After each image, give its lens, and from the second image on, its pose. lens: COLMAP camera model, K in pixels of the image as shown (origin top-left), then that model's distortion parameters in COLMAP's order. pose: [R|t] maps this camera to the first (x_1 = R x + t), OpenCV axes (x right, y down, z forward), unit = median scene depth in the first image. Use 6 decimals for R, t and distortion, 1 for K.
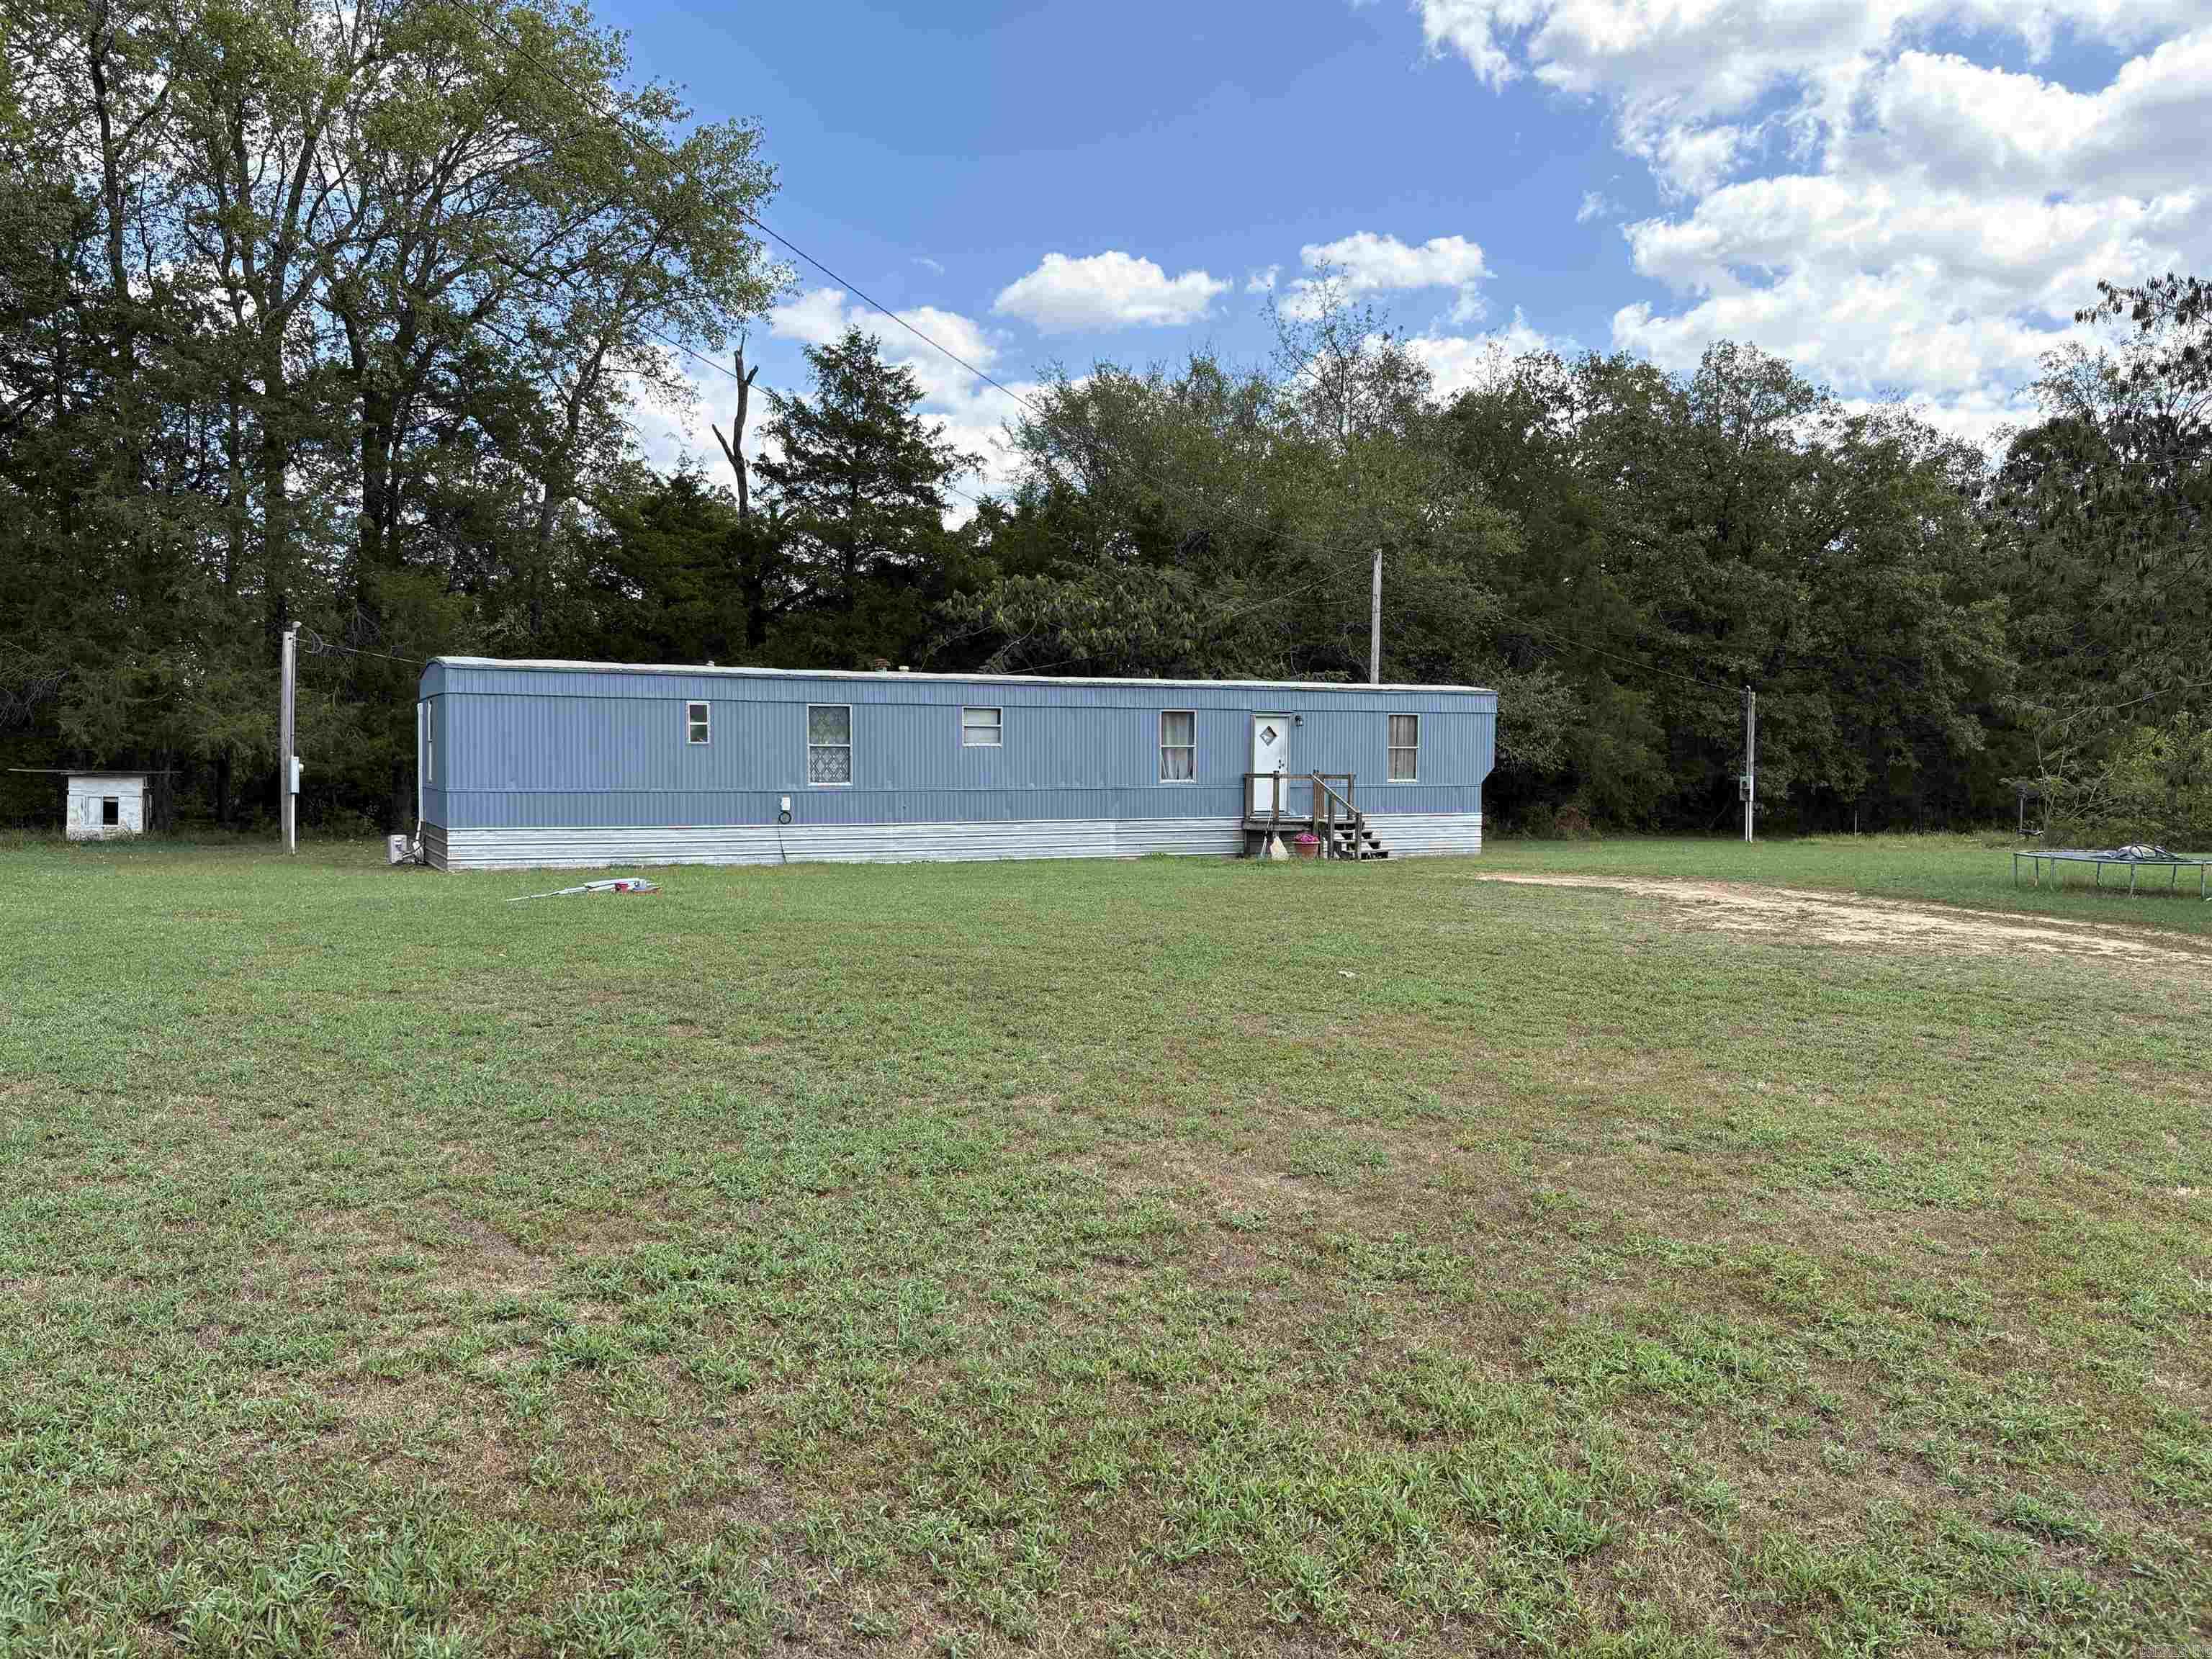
lens RADIAL K [[1696.4, 0, 1106.0], [0, 1696.4, 829.5], [0, 0, 1]] dist [0.003251, 0.000781]
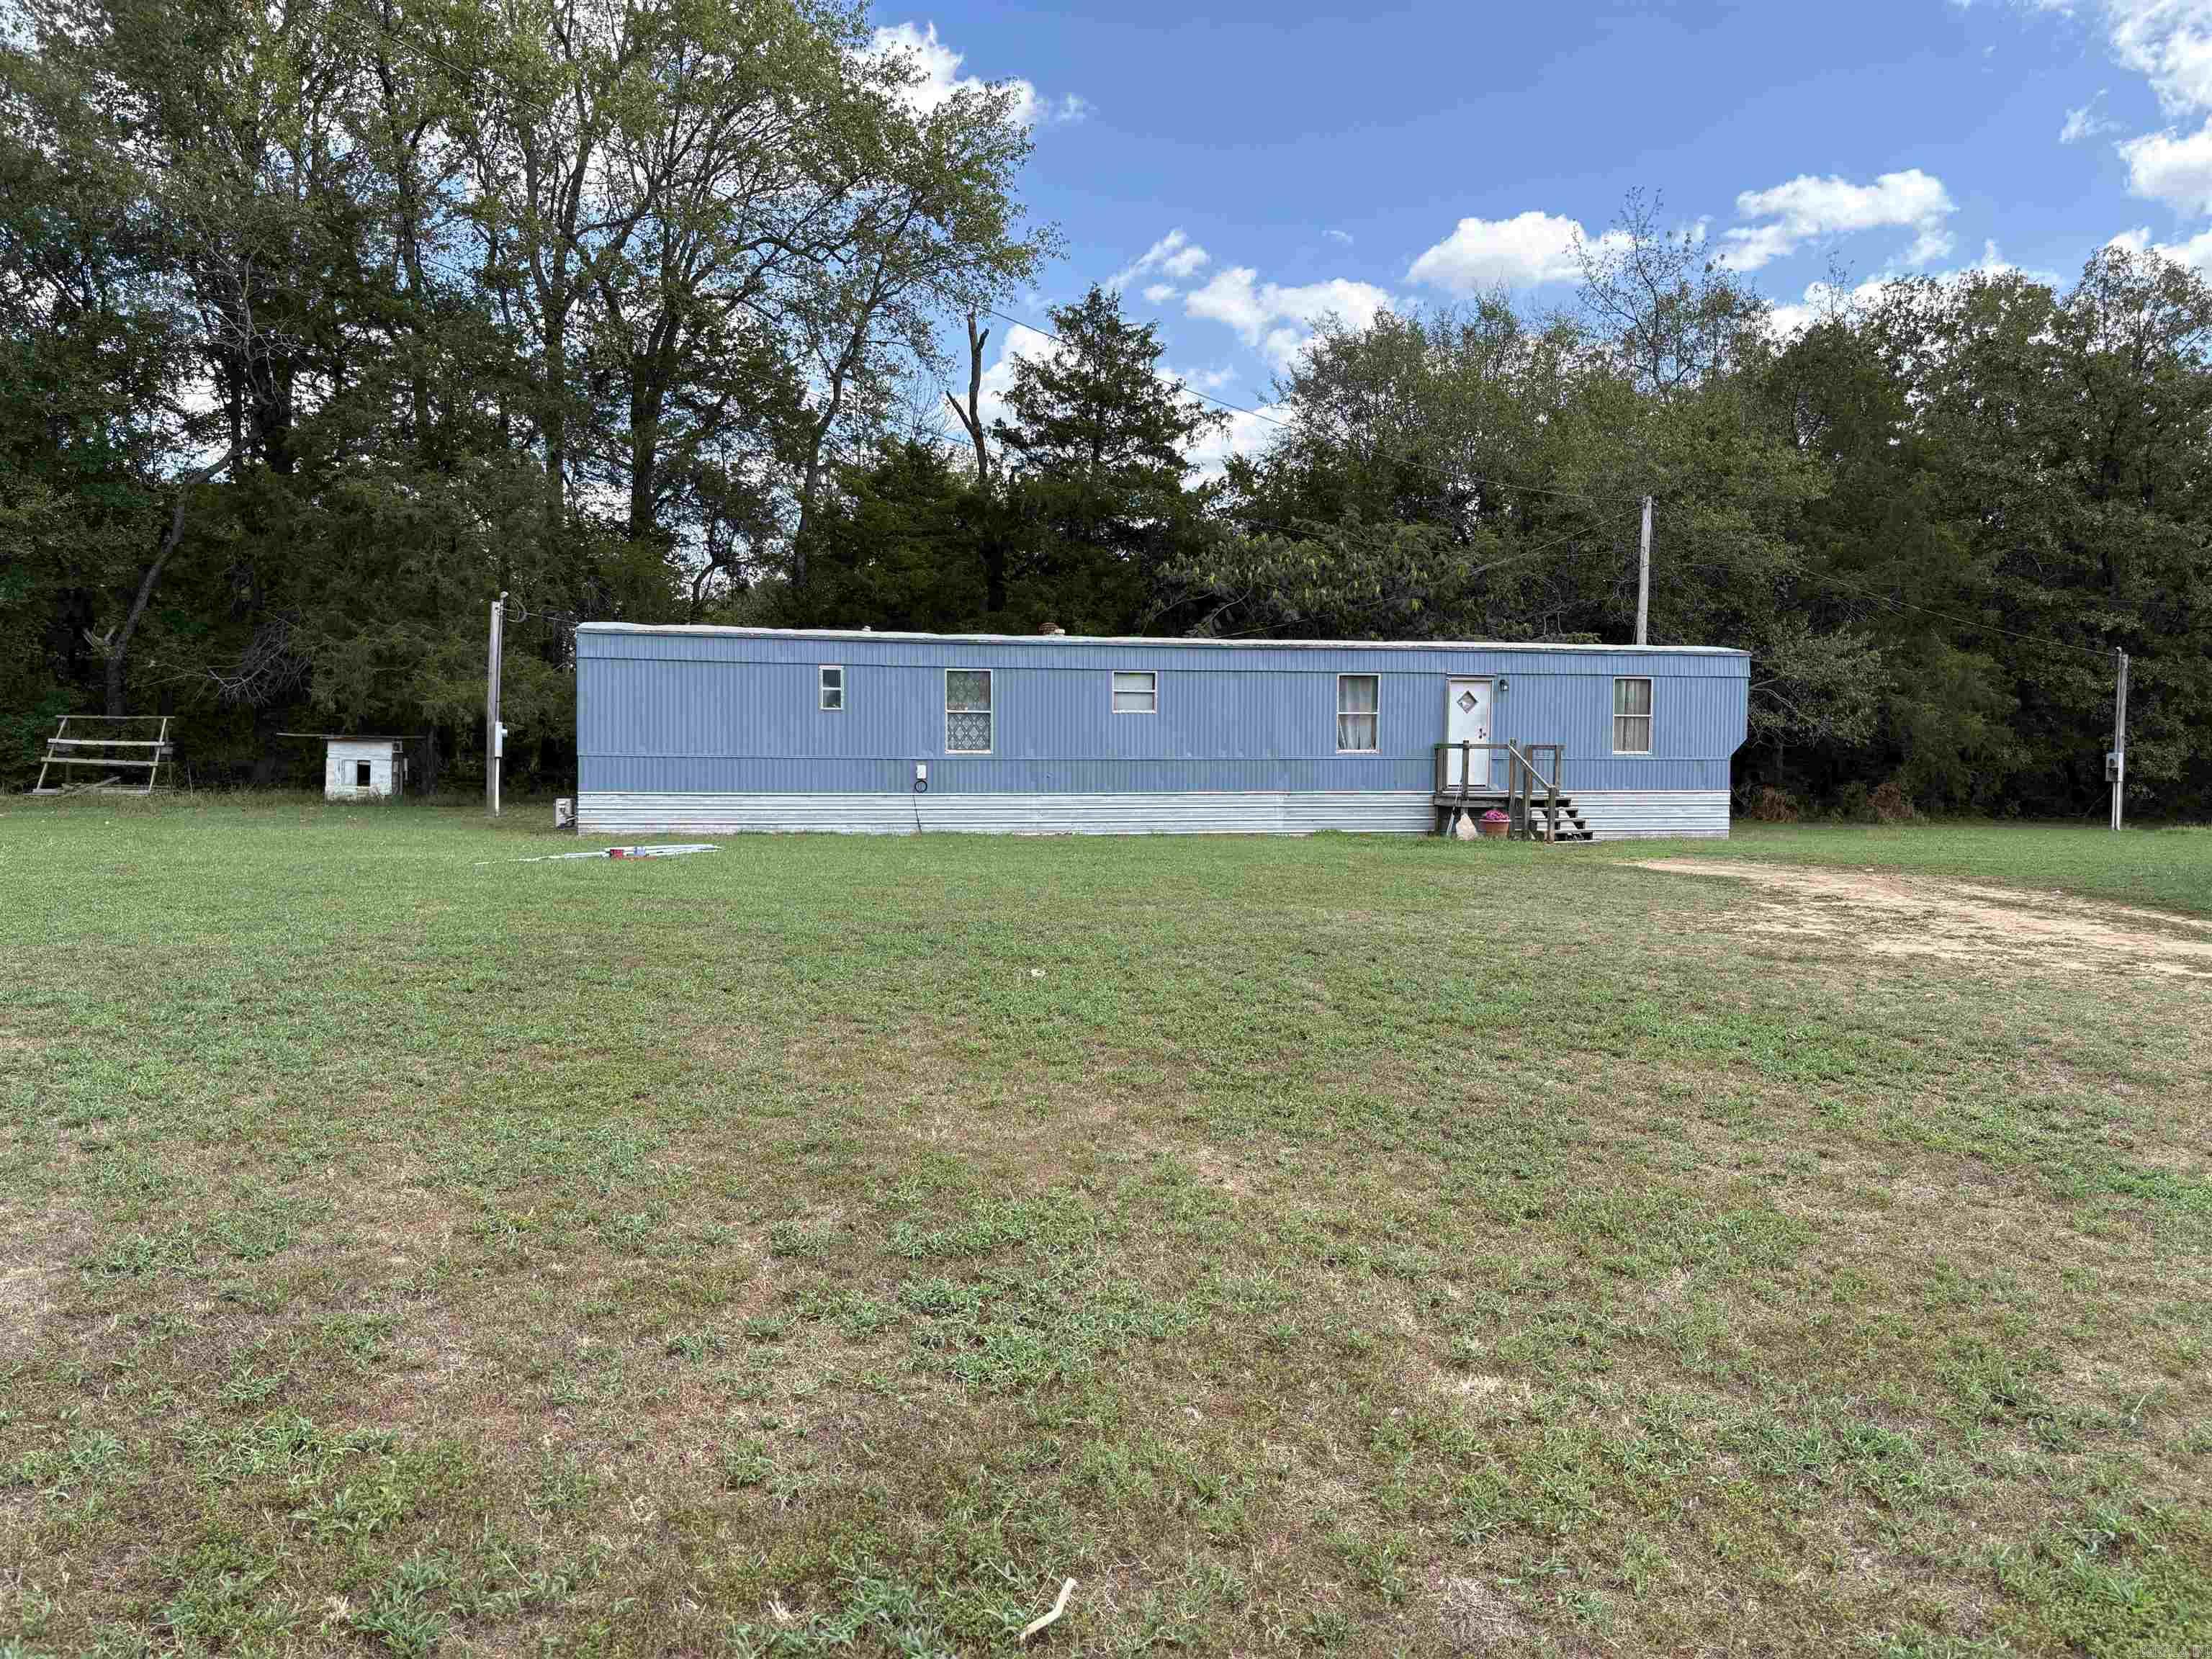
lens RADIAL K [[1685.1, 0, 1106.0], [0, 1685.1, 829.5], [0, 0, 1]] dist [-0.000527, 0.000507]
pose [[0.972036, 0.017396, -0.234189, 0.099427], [-0.013834, 0.999762, 0.016848, 0.000155], [0.234426, -0.013137, 0.972045, 0.063806]]
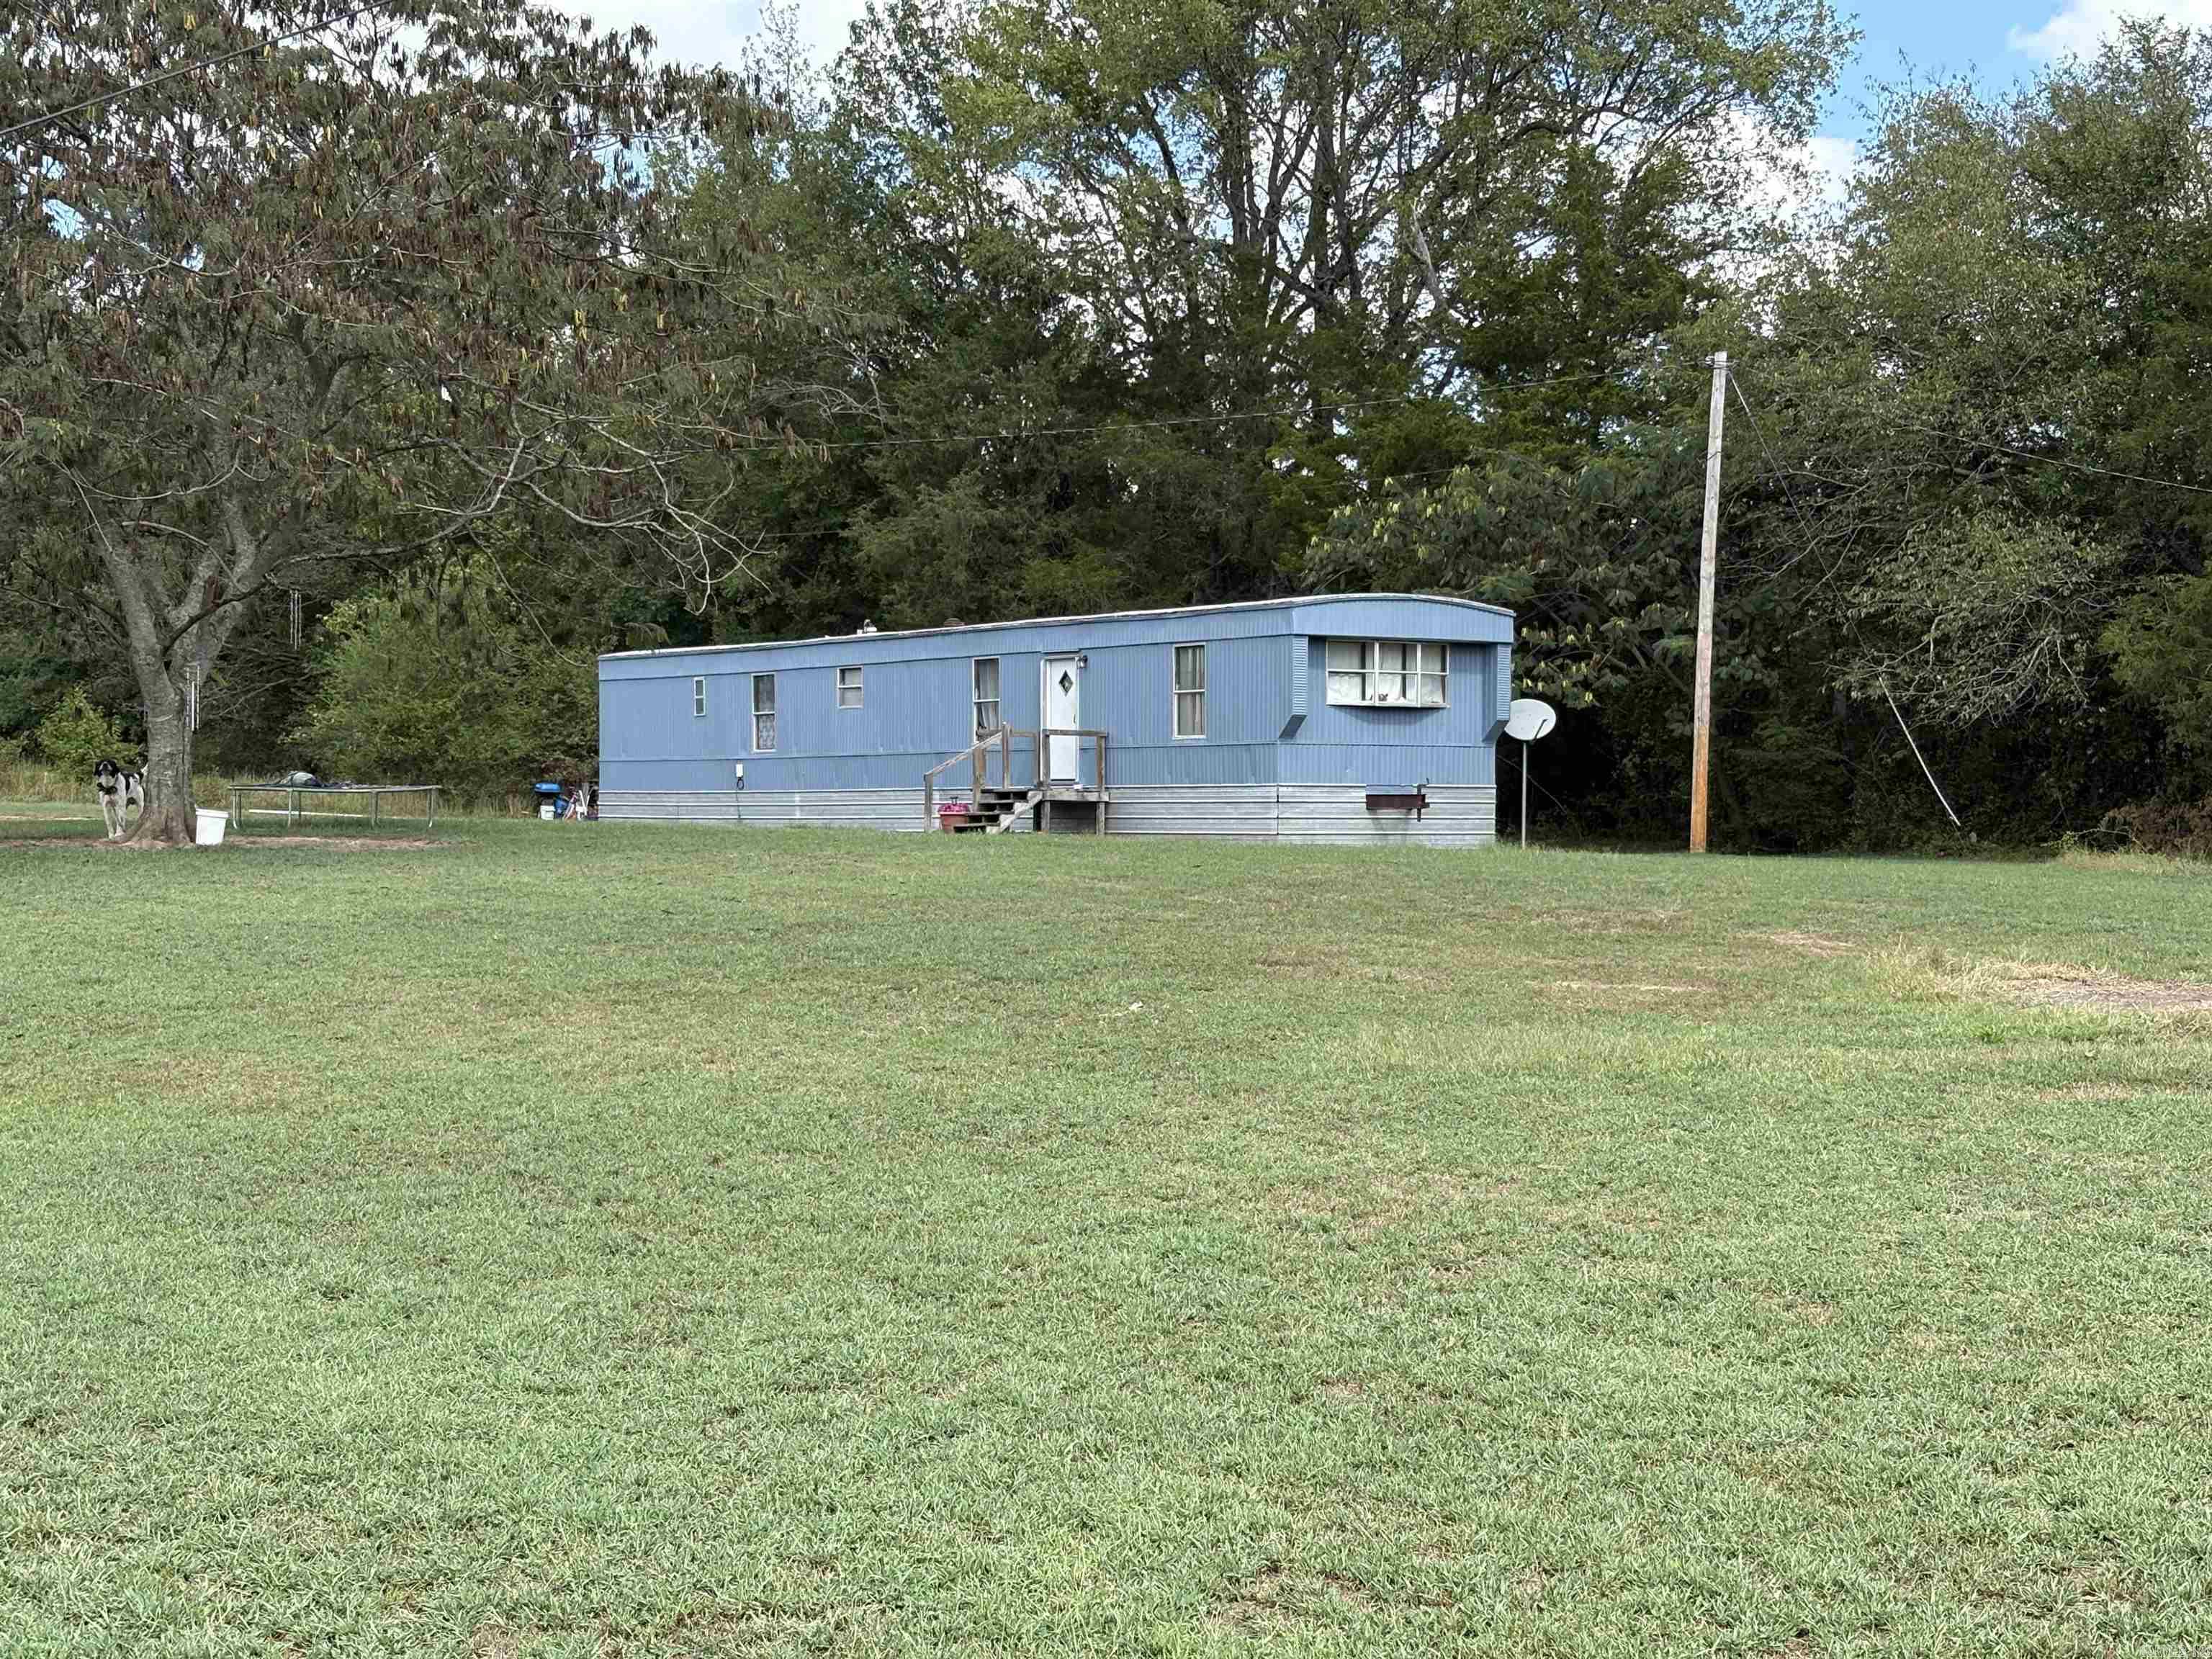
lens RADIAL K [[3342.5, 0, 1106.0], [0, 3342.5, 829.5], [0, 0, 1]] dist [-1.031028, -0.003367]
pose [[0.163117, 0.024827, -0.986294, 1.349195], [-0.005565, 0.999691, 0.024244, -0.021051], [0.986591, 0.001534, 0.163204, 0.634015]]
